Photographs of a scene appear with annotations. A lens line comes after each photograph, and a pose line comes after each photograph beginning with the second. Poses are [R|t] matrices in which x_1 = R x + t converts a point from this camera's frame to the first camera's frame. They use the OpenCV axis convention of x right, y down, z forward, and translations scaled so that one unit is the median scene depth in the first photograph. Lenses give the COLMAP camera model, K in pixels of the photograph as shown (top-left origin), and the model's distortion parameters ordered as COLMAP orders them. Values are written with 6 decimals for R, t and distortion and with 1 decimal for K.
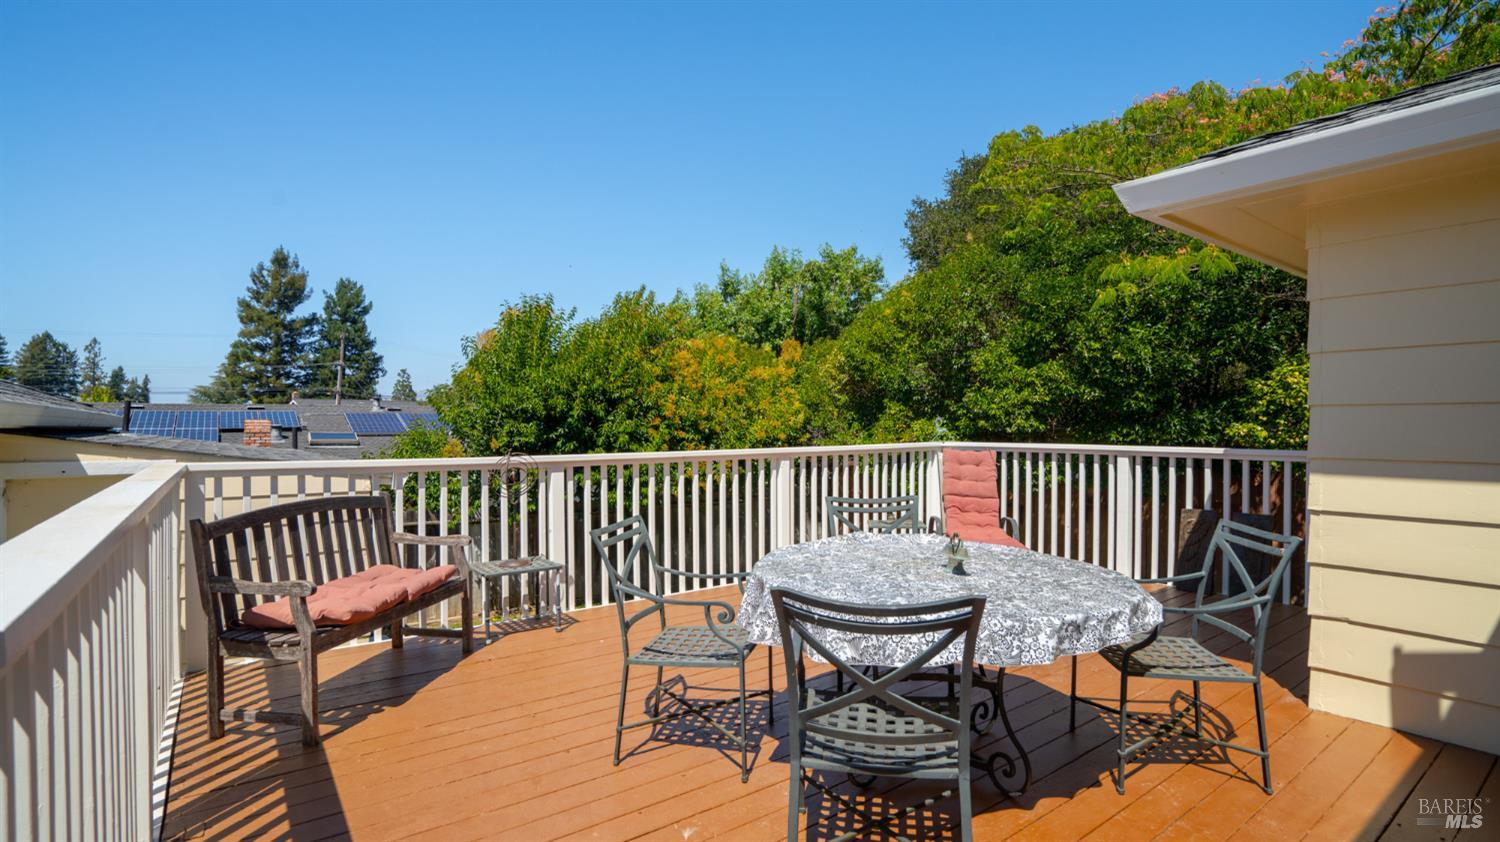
lens RADIAL K [[707.2, 0, 747.2], [0, 707.2, 424.1], [0, 0, 1]] dist [-0.043167, 0.000707]
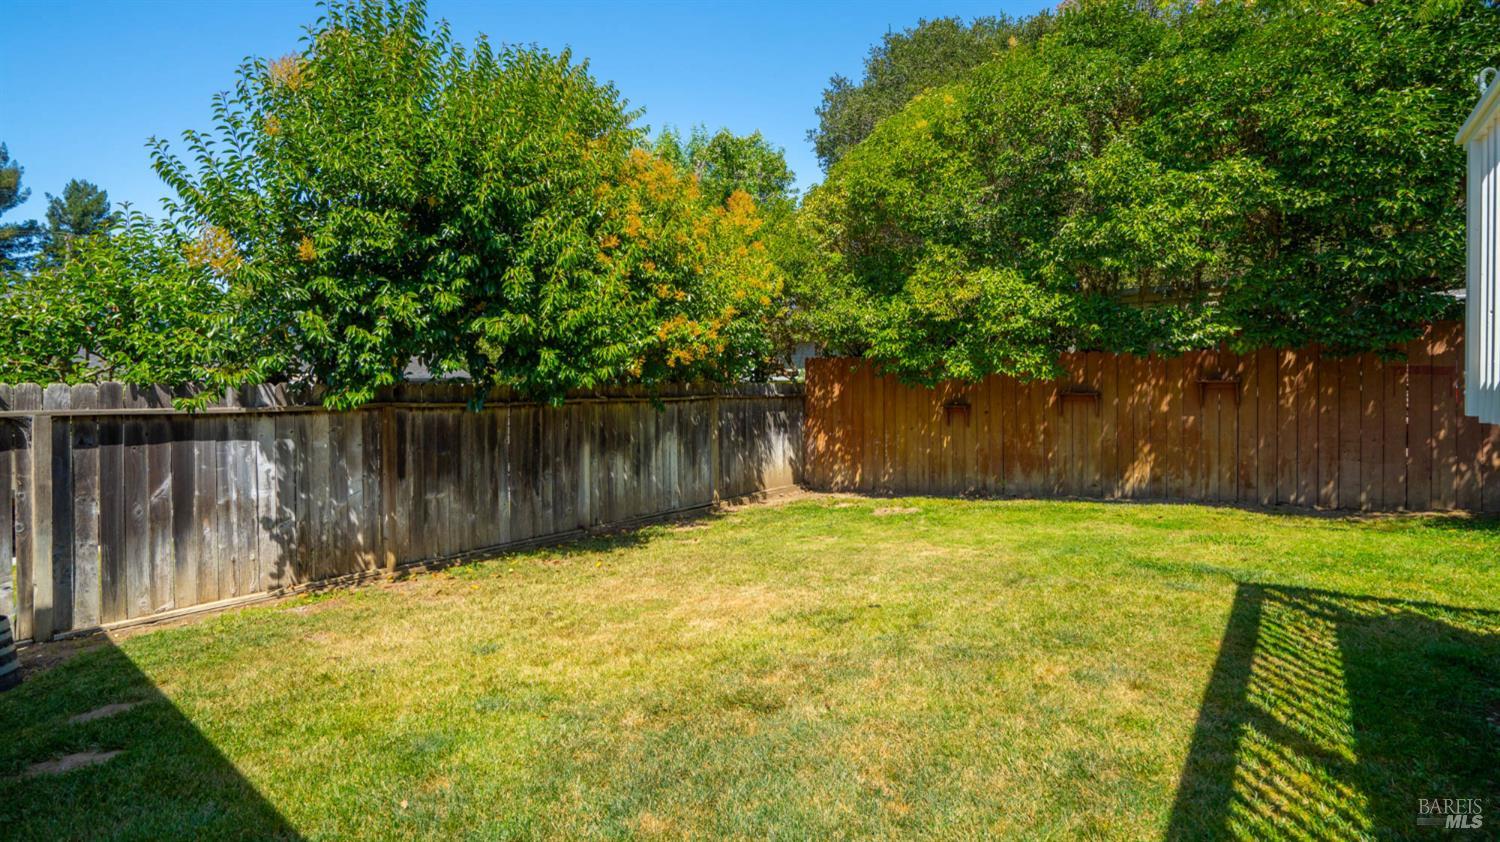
lens RADIAL K [[691.2, 0, 746.0], [0, 691.2, 377.4], [0, 0, 1]] dist [-0.048173, 0.014510]
pose [[0.968485, 0.001728, 0.249067, -0.152905], [-0.002321, 0.999995, 0.002089, 0.101103], [-0.249062, -0.002601, 0.968484, 0.391125]]
